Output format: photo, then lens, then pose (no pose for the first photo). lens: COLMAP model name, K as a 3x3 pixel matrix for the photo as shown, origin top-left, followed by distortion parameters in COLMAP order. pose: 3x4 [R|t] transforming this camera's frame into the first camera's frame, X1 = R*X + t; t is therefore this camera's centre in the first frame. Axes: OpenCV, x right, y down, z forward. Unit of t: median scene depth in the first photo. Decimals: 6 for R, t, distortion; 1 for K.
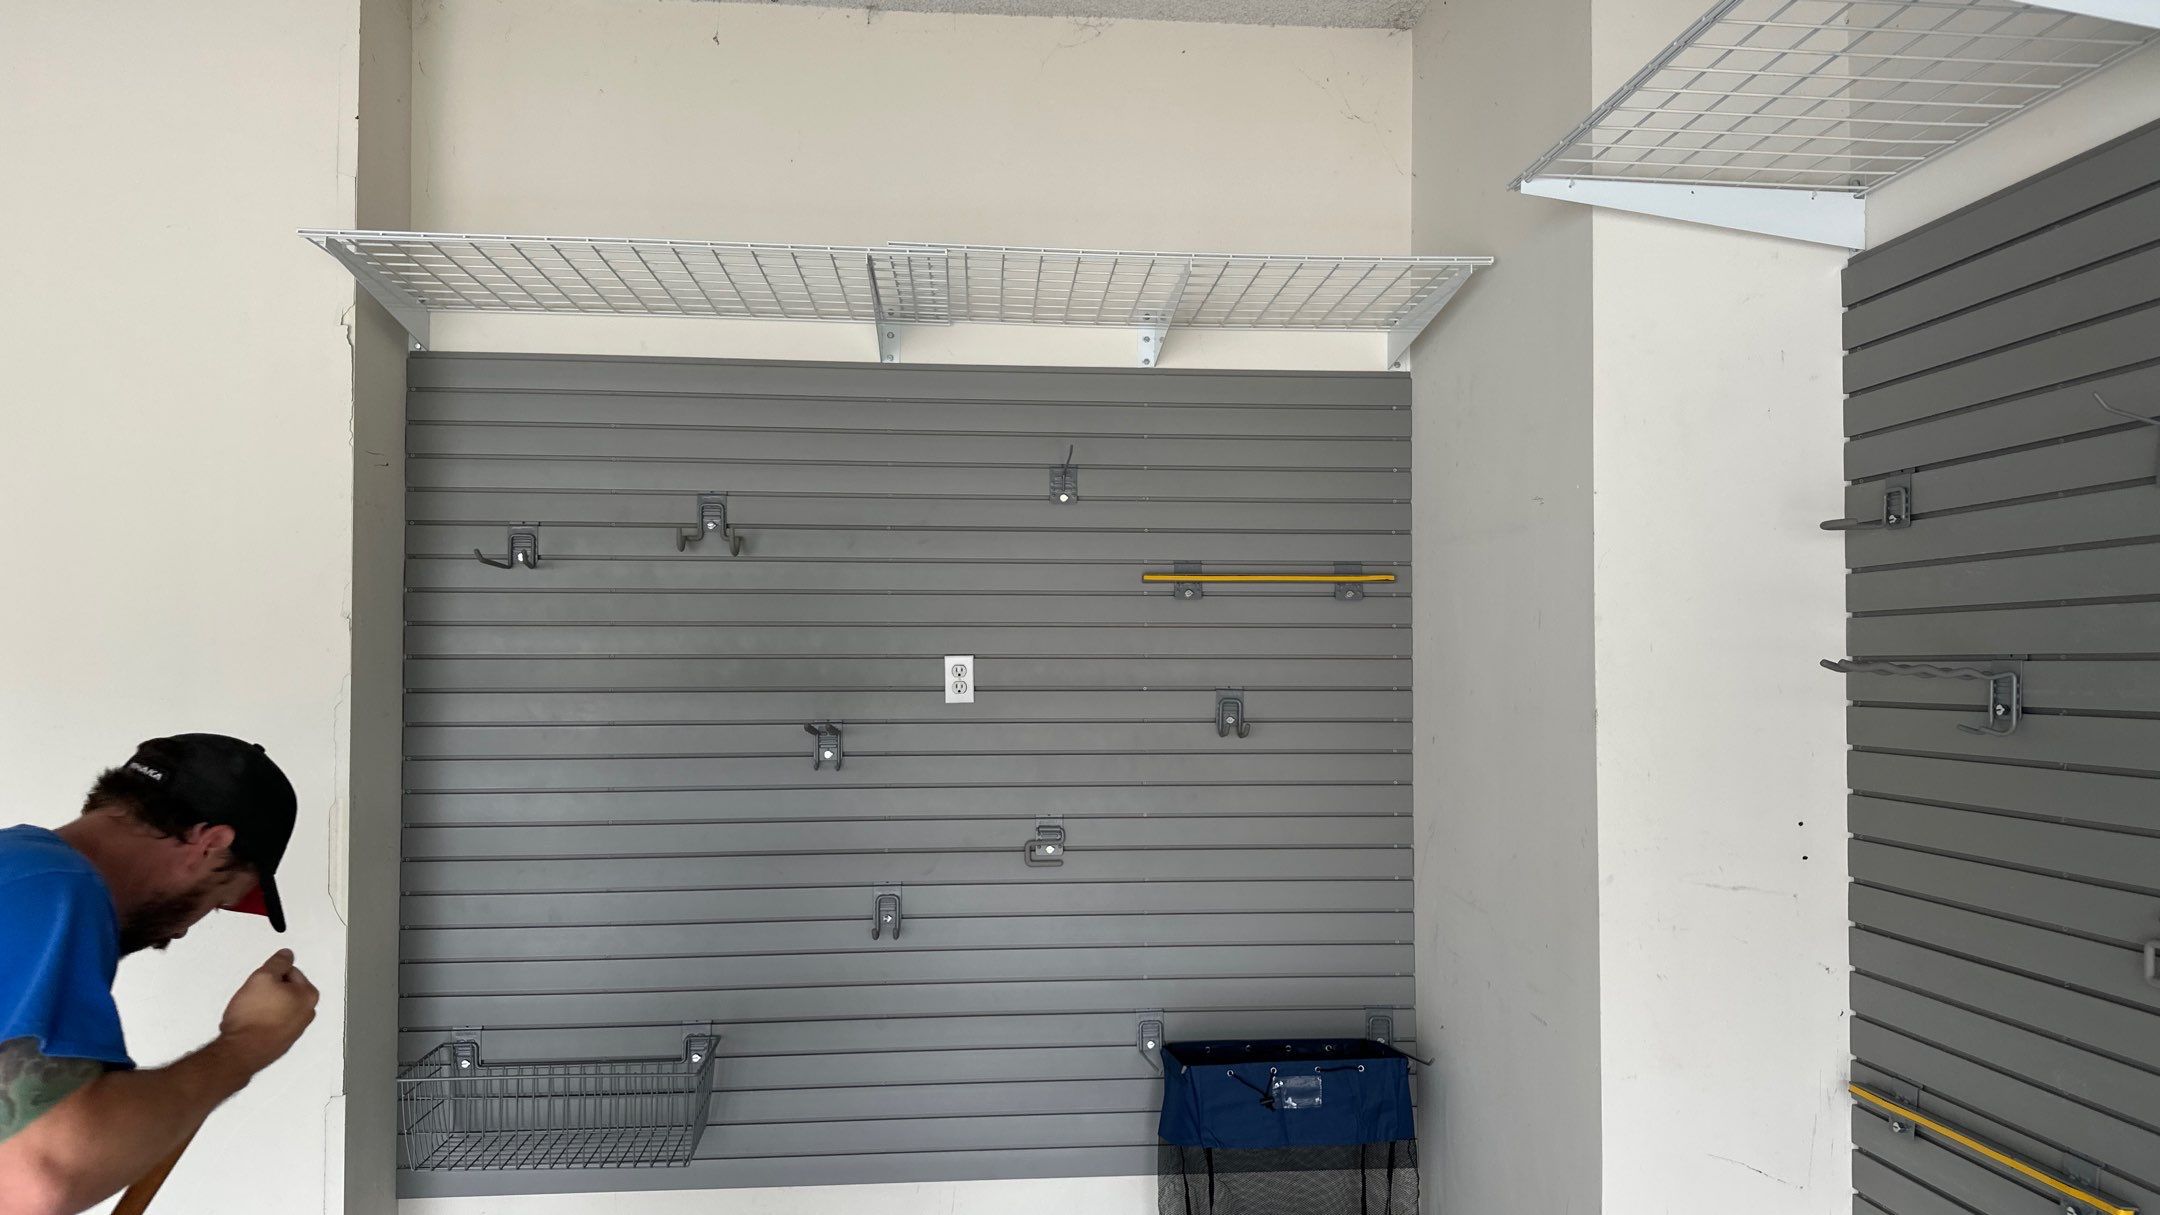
lens RADIAL K [[1507.9, 0, 1100.8], [0, 1507.9, 622.4], [0, 0, 1]] dist [0.088249, -0.135021]
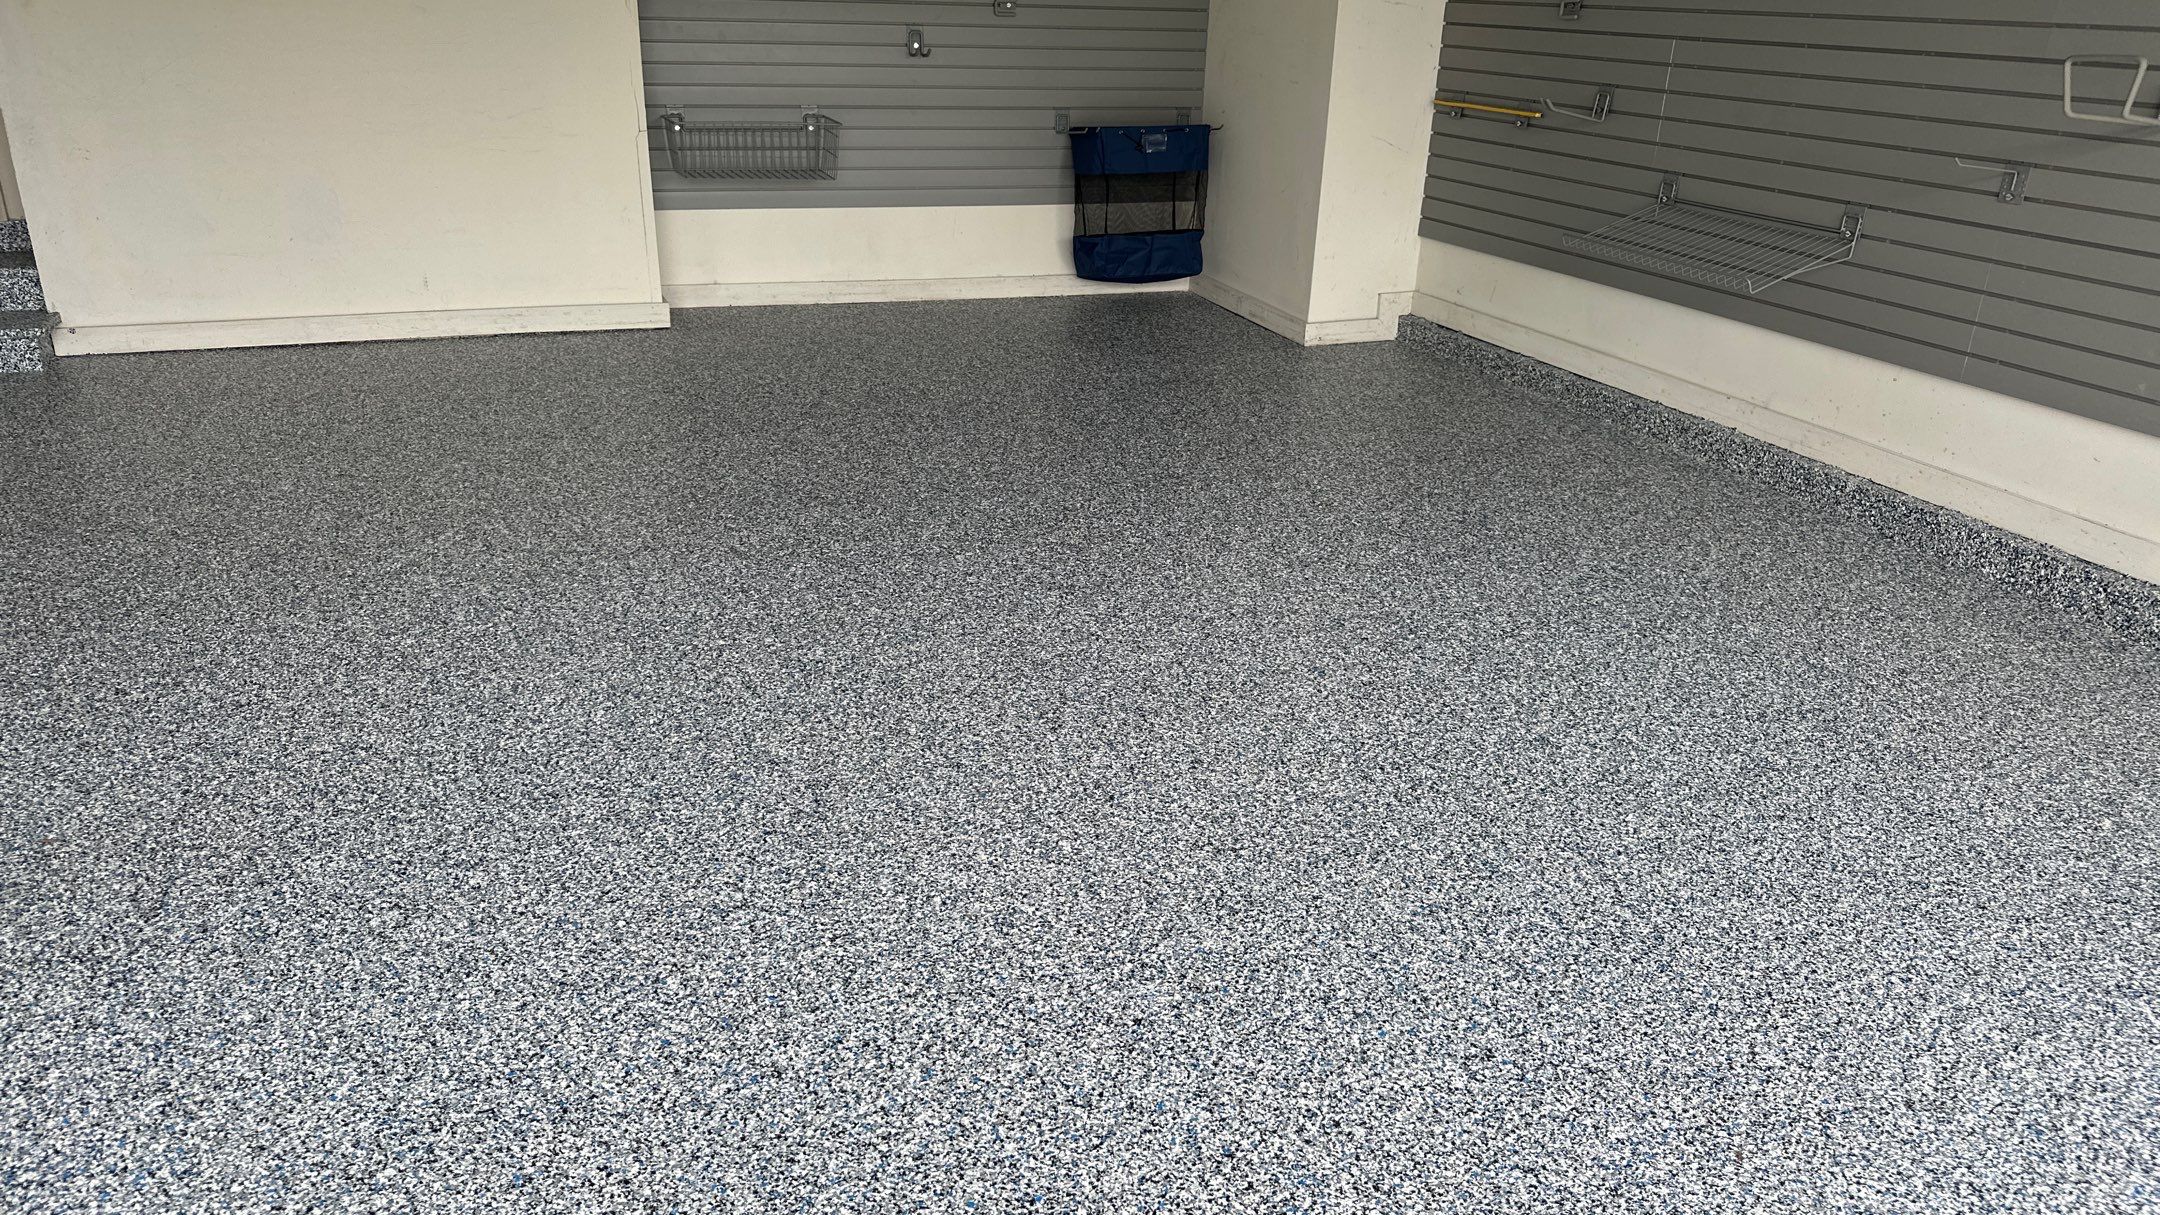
lens RADIAL K [[1507.9, 0, 1094.1], [0, 1507.9, 631.2], [0, 0, 1]] dist [0.088249, -0.135021]
pose [[0.956614, -0.086276, 0.278290, -0.478652], [-0.038998, 0.908641, 0.415753, 0.075209], [-0.288735, -0.408569, 0.865854, -0.781377]]
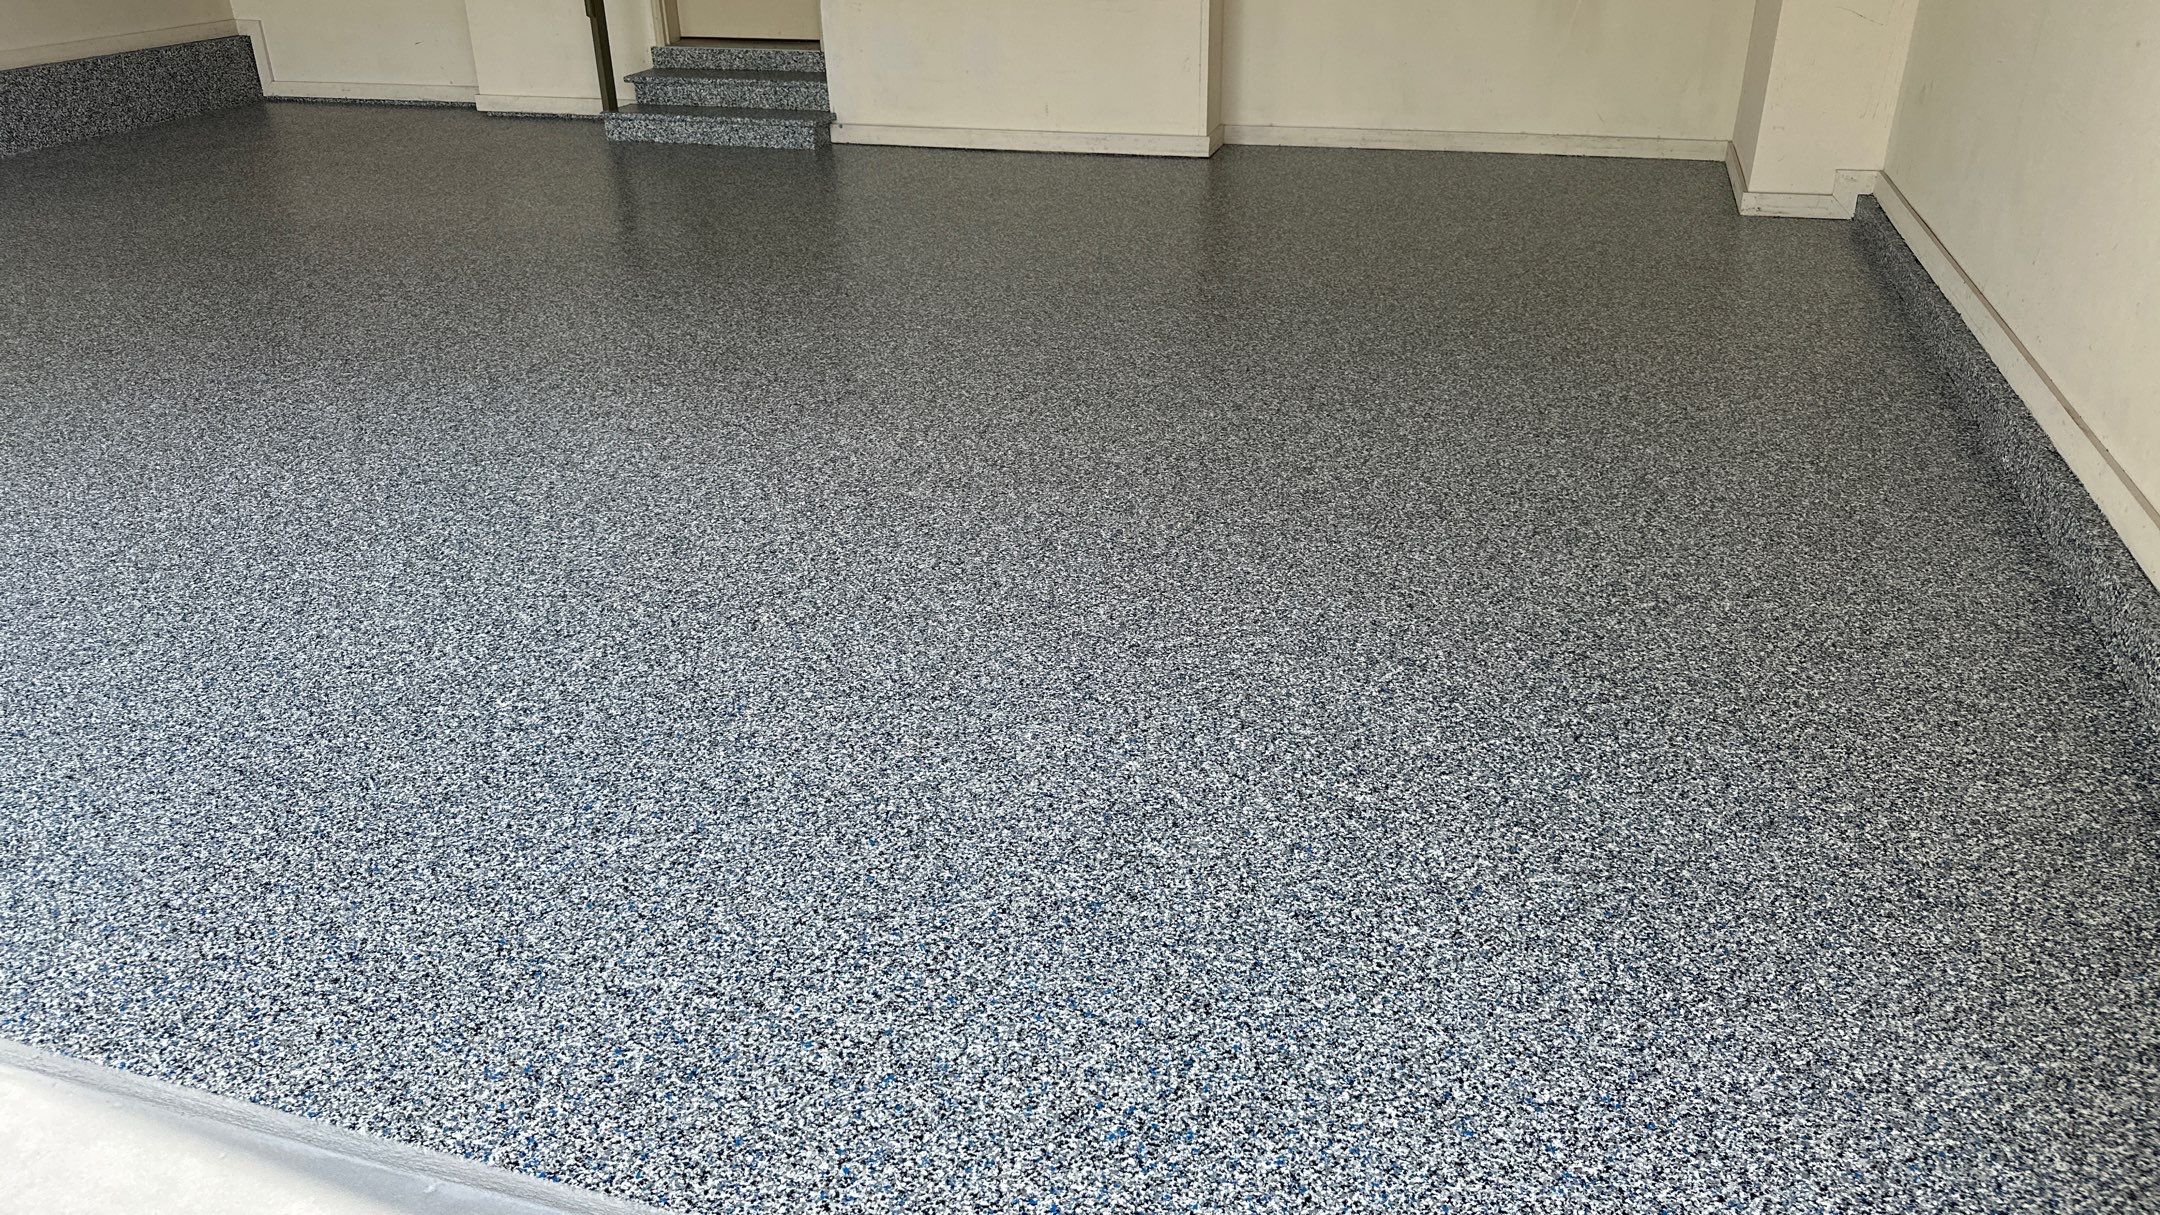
lens RADIAL K [[1507.9, 0, 1087.0], [0, 1507.9, 629.8], [0, 0, 1]] dist [0.088249, -0.135021]
pose [[0.926482, 0.156610, -0.342204, 0.215196], [0.027188, 0.879071, 0.475916, 0.051505], [0.375355, -0.450231, 0.810186, -1.132146]]
